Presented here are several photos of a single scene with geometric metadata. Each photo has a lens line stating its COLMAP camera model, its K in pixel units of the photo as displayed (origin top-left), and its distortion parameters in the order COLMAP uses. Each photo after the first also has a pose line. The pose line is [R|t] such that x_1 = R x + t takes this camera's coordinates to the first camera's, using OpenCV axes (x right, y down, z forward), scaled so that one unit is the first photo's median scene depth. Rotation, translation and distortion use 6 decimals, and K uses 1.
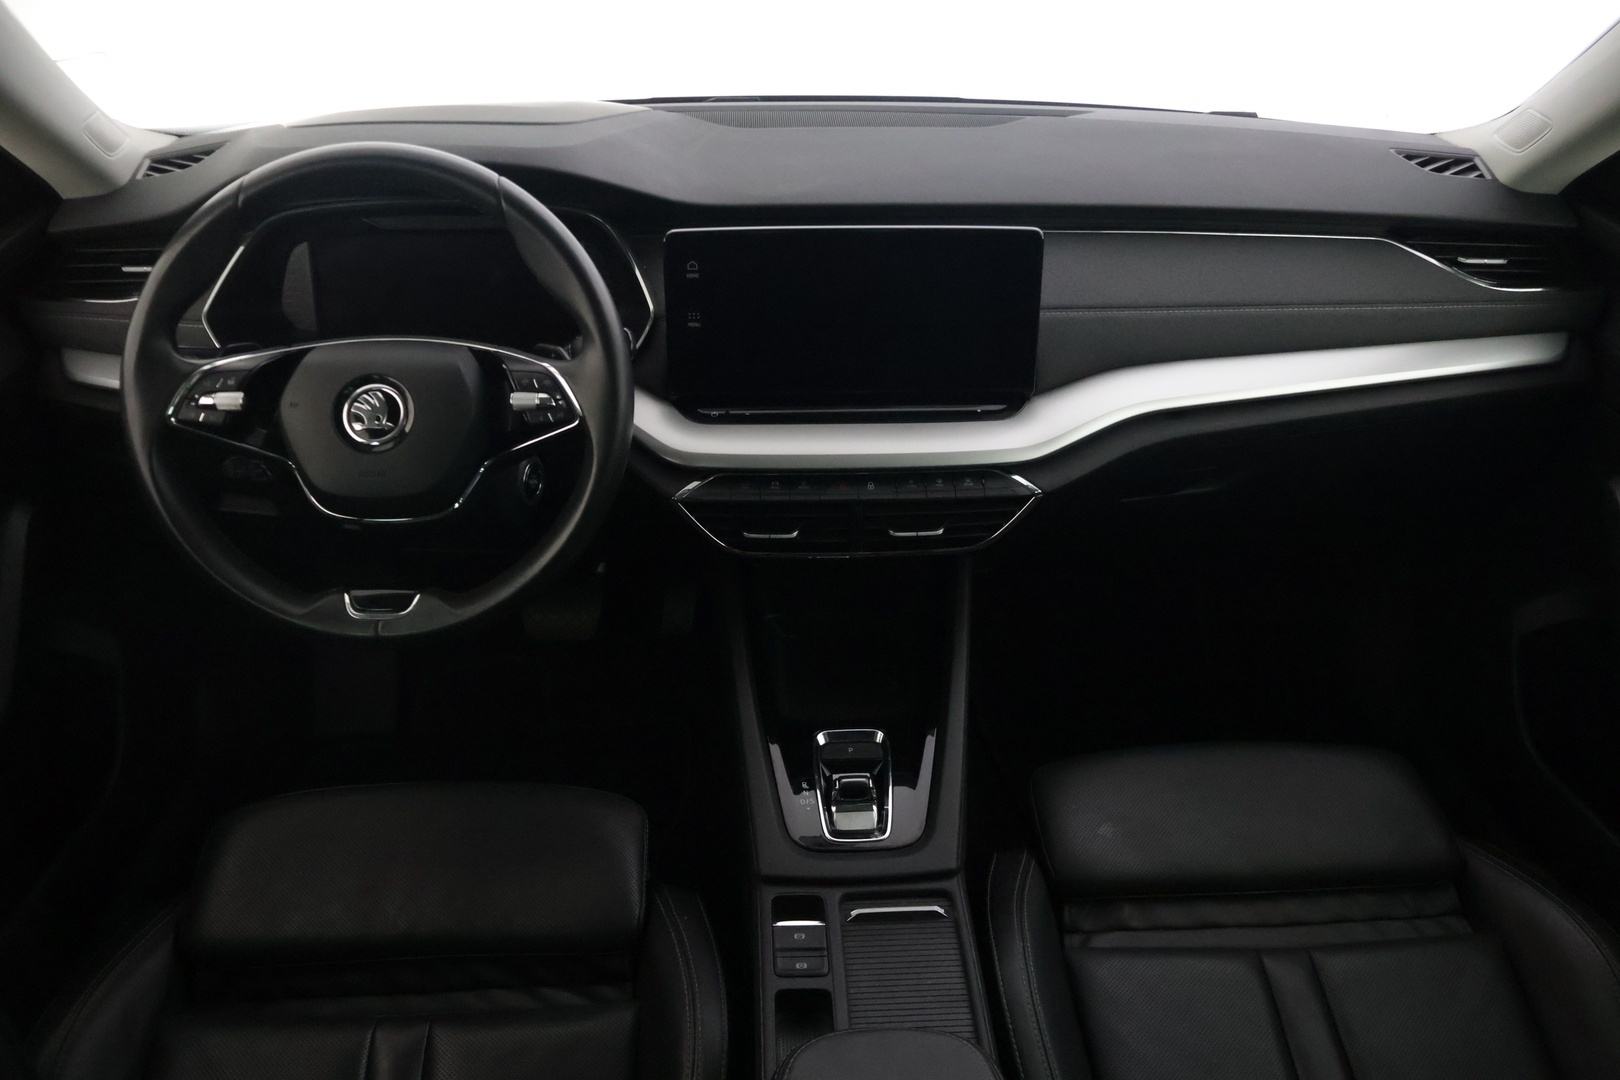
lens RADIAL K [[1381.3, 0, 810.0], [0, 1381.3, 540.0], [0, 0, 1]] dist [0.014827, 0.010320]
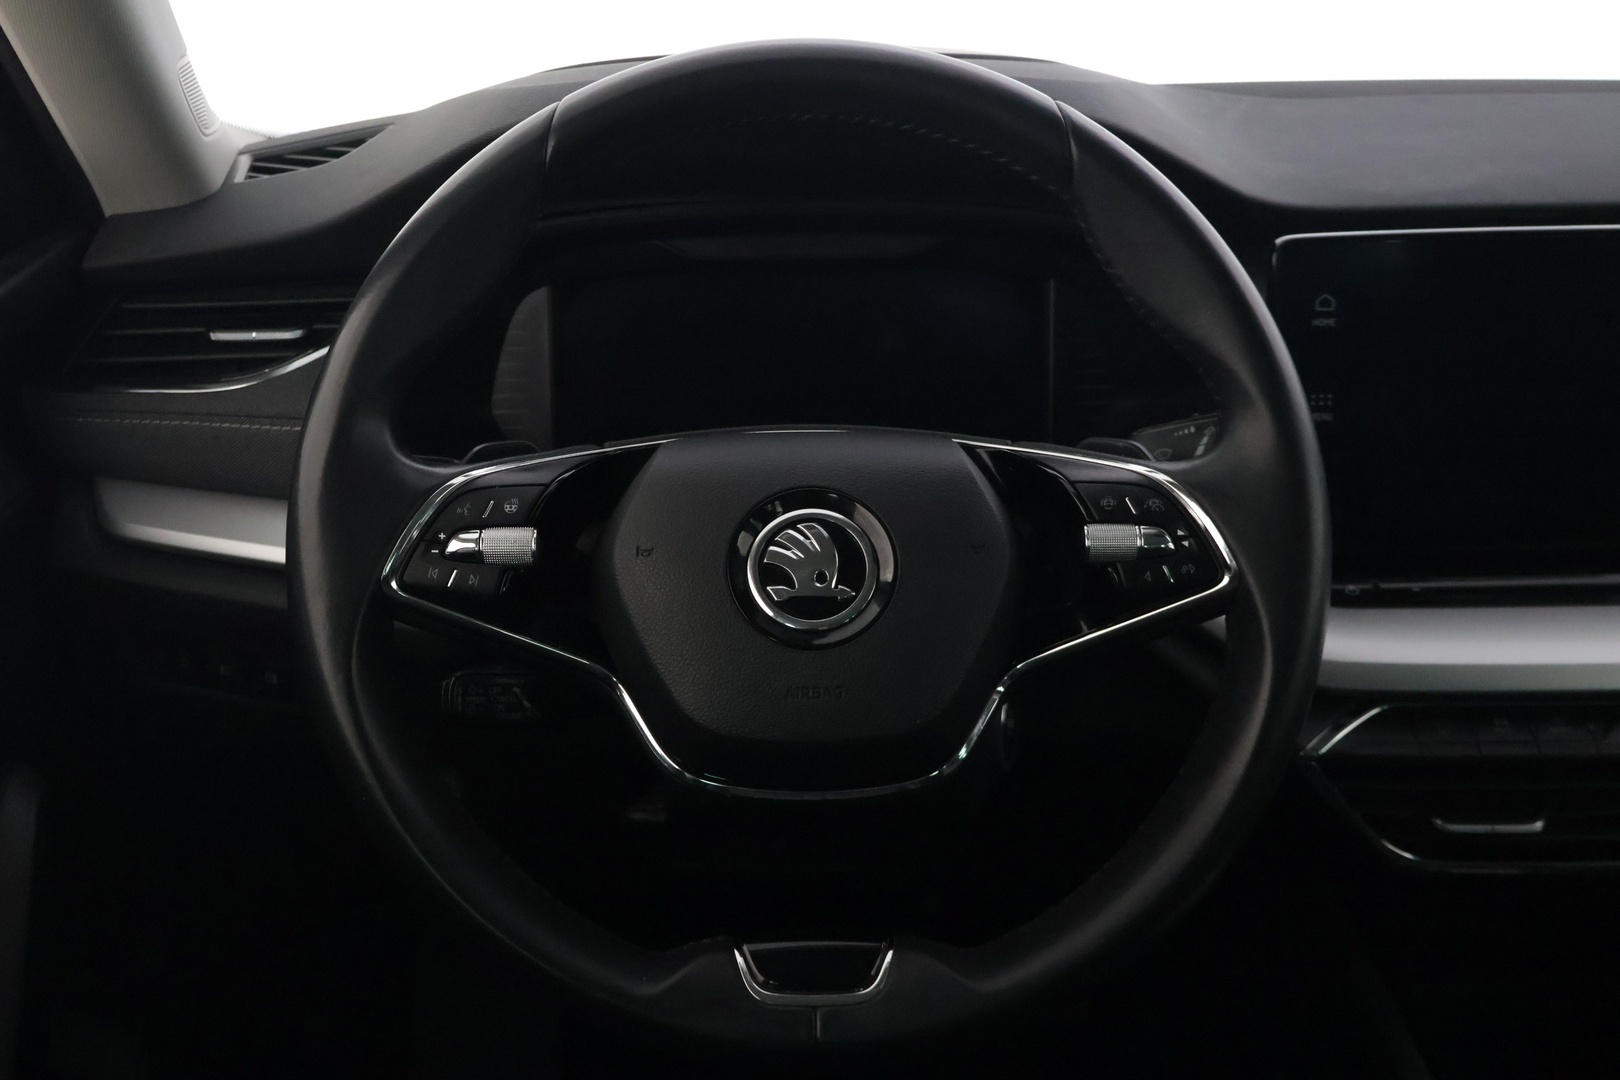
lens RADIAL K [[1892.7, 0, 810.0], [0, 1892.7, 540.0], [0, 0, 1]] dist [0.021602, 0.023574]
pose [[0.999963, -0.008371, -0.001765, -0.308048], [0.007939, 0.984845, -0.173255, 0.013154], [0.003189, 0.173235, 0.984875, 0.342727]]
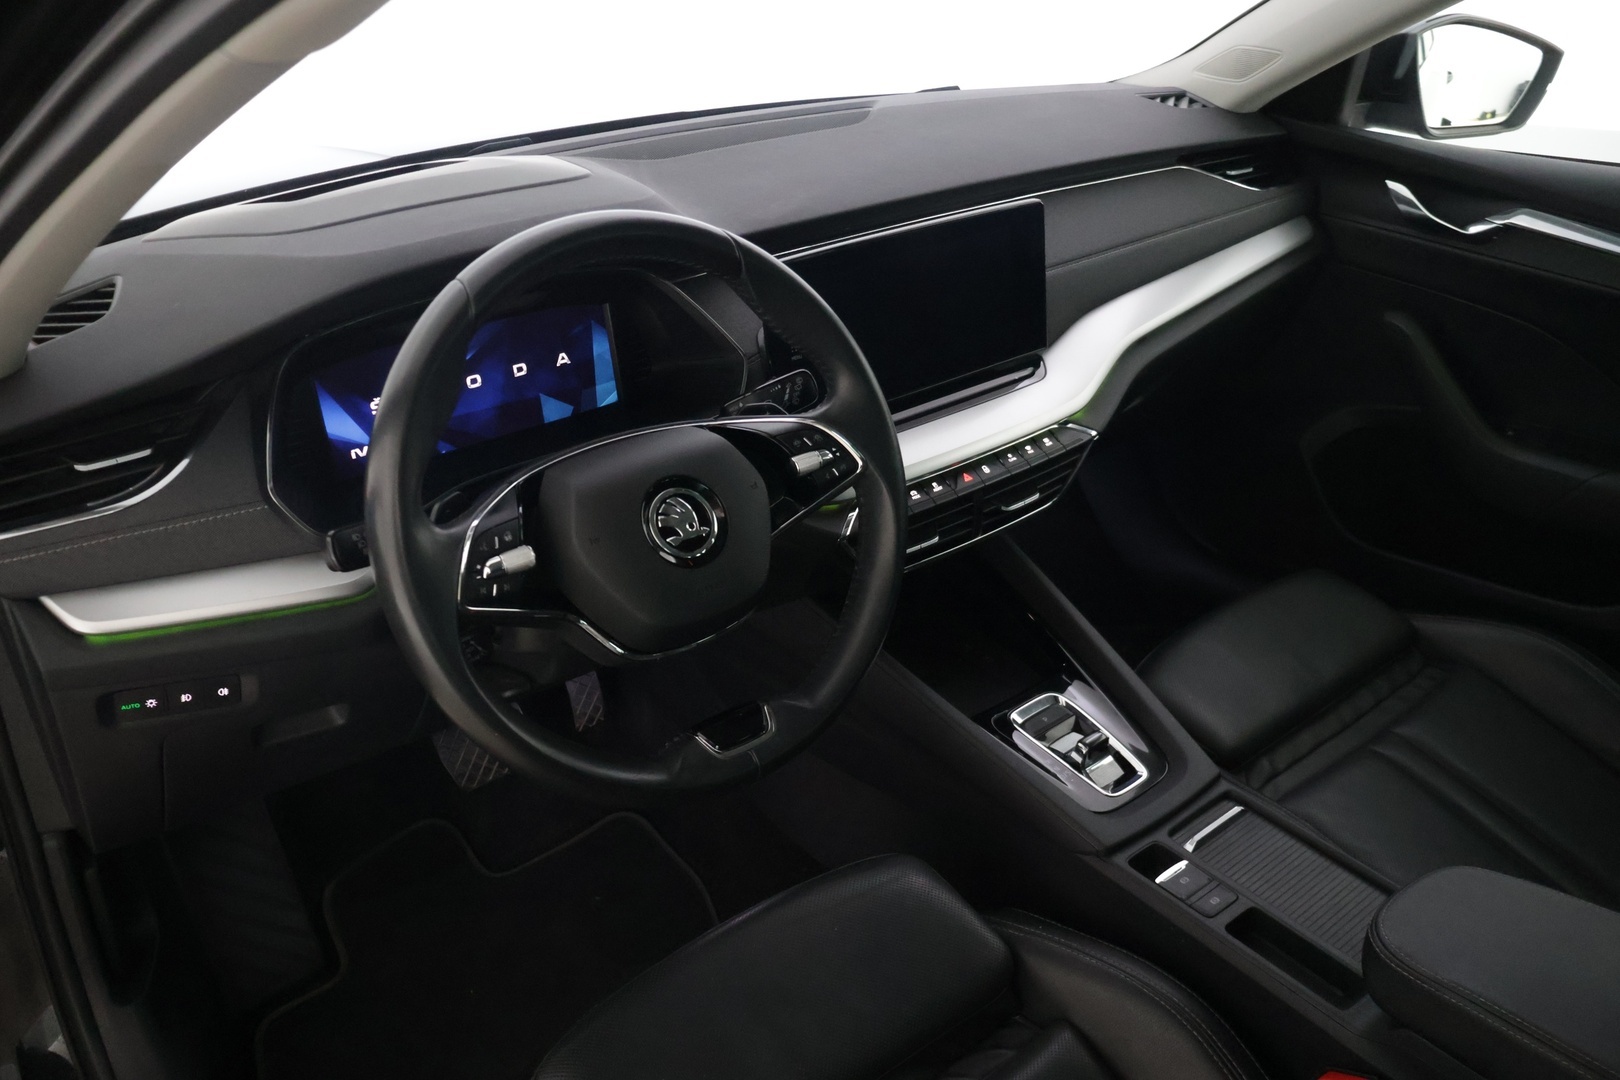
lens RADIAL K [[1381.3, 0, 810.0], [0, 1381.3, 540.0], [0, 0, 1]] dist [0.014827, 0.010320]
pose [[0.794953, -0.294782, 0.530239, -0.693071], [0.302880, 0.950141, 0.074135, -0.117758], [-0.525655, 0.101665, 0.844601, 0.236807]]
